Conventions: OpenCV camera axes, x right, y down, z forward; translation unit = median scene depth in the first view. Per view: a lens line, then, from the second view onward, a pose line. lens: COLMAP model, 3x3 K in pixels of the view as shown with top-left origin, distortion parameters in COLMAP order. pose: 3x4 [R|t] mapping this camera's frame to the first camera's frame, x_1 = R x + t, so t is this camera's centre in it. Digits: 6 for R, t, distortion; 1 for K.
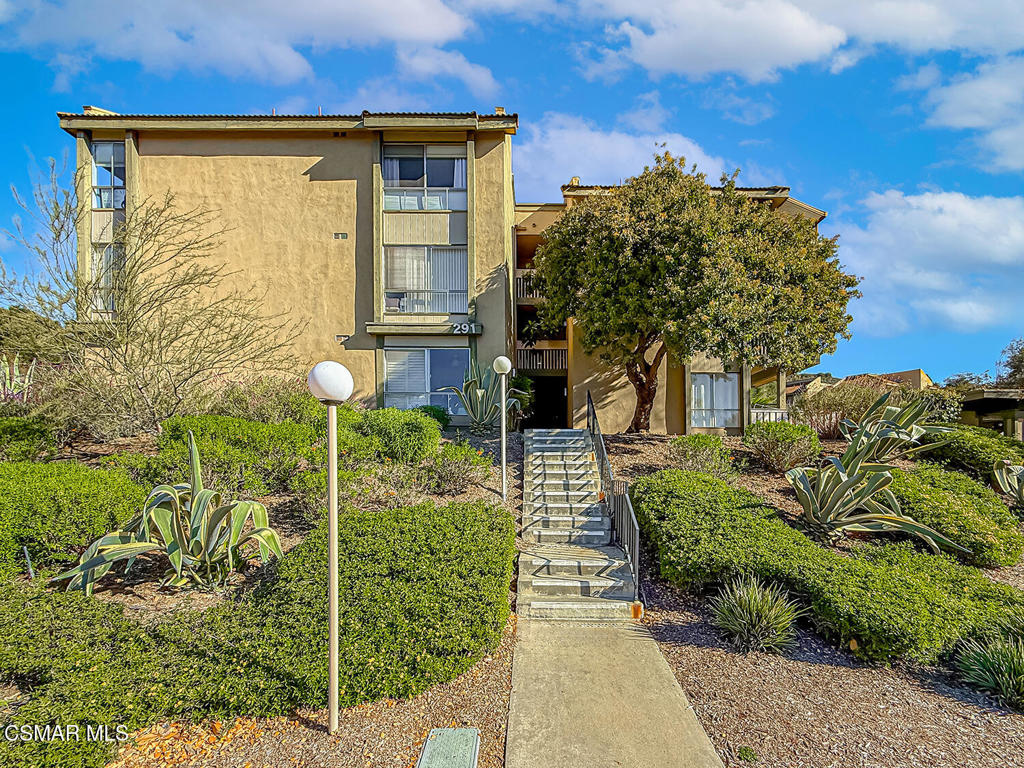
lens RADIAL K [[416.1, 0, 545.2], [0, 416.1, 406.3], [0, 0, 1]] dist [-0.000624, 0.000221]
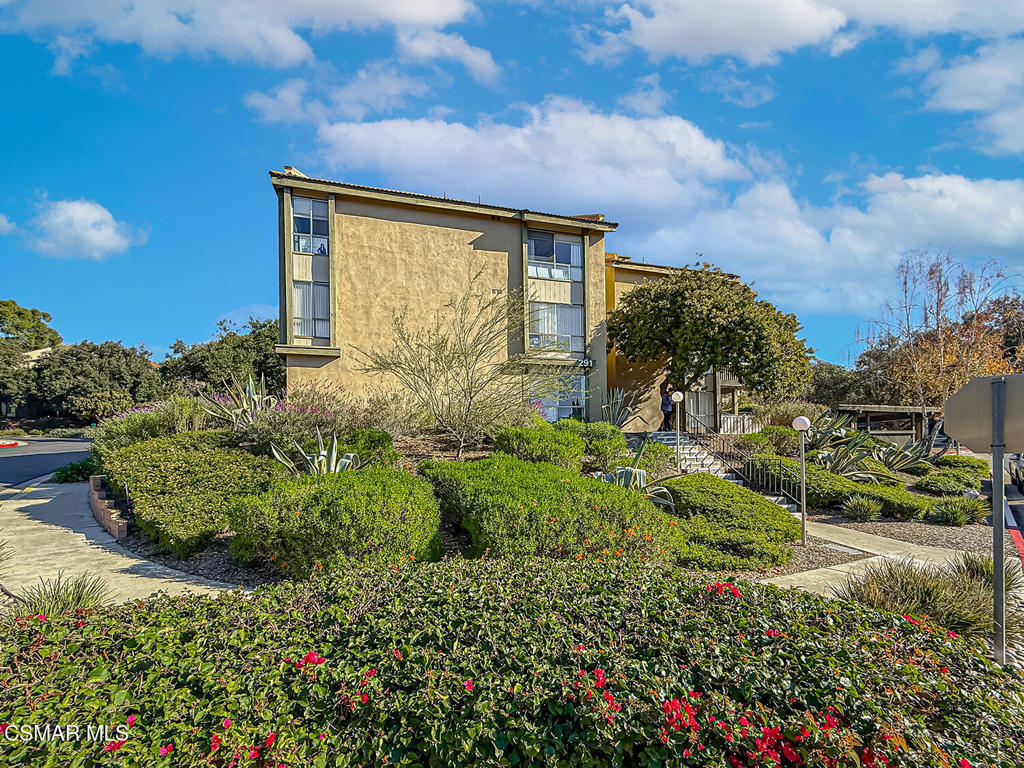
lens RADIAL K [[411.1, 0, 498.9], [0, 411.1, 389.8], [0, 0, 1]] dist [0.000436, 0.000045]
pose [[0.963257, 0.015319, 0.268146, -0.851702], [-0.009305, 0.999676, -0.023685, -0.053905], [-0.268422, 0.020320, 0.963087, -0.307623]]
